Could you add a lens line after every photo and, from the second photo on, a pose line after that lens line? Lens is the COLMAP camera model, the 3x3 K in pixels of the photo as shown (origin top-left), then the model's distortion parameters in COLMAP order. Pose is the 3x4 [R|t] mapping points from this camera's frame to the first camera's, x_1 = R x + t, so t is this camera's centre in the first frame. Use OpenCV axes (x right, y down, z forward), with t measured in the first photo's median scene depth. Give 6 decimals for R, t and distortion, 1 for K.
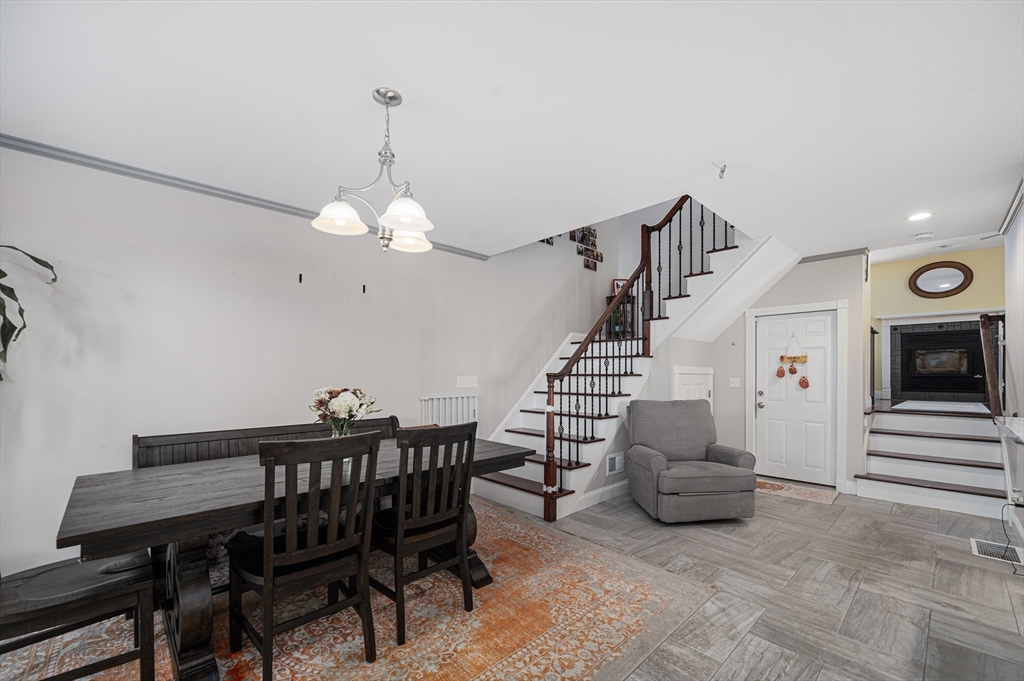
lens RADIAL K [[411.6, 0, 519.2], [0, 411.6, 378.3], [0, 0, 1]] dist [-0.006752, -0.000447]
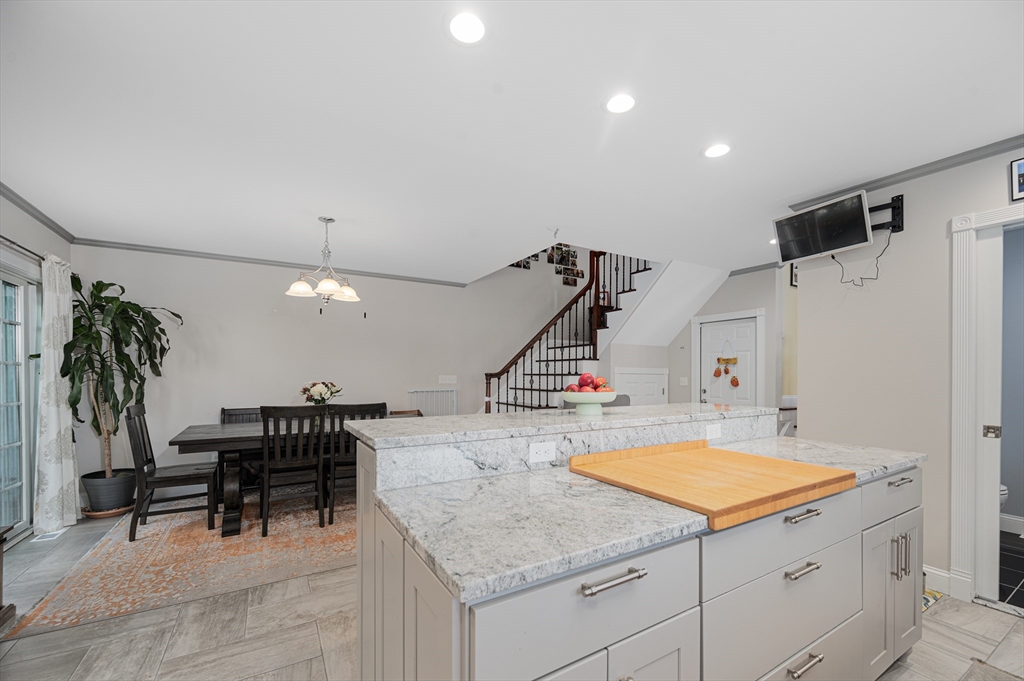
lens RADIAL K [[411.6, 0, 519.2], [0, 411.6, 378.3], [0, 0, 1]] dist [-0.006752, -0.000447]
pose [[0.975641, 0.004060, -0.219335, 0.377527], [-0.003989, 0.999992, 0.000766, 0.002729], [0.219336, 0.000128, 0.975649, -0.241935]]
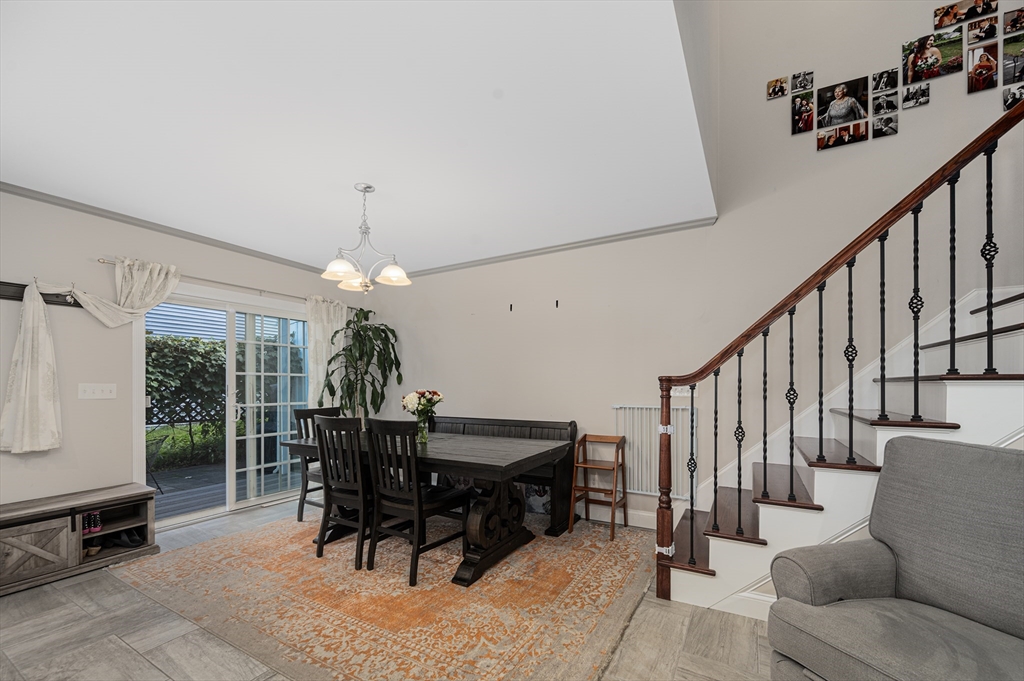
lens RADIAL K [[409.0, 0, 515.2], [0, 409.0, 386.1], [0, 0, 1]] dist [-0.001320, -0.000220]
pose [[0.297128, 0.000750, -0.954837, 0.509711], [-0.008887, 0.999959, -0.001979, 0.005474], [0.954796, 0.009073, 0.297123, 0.452596]]
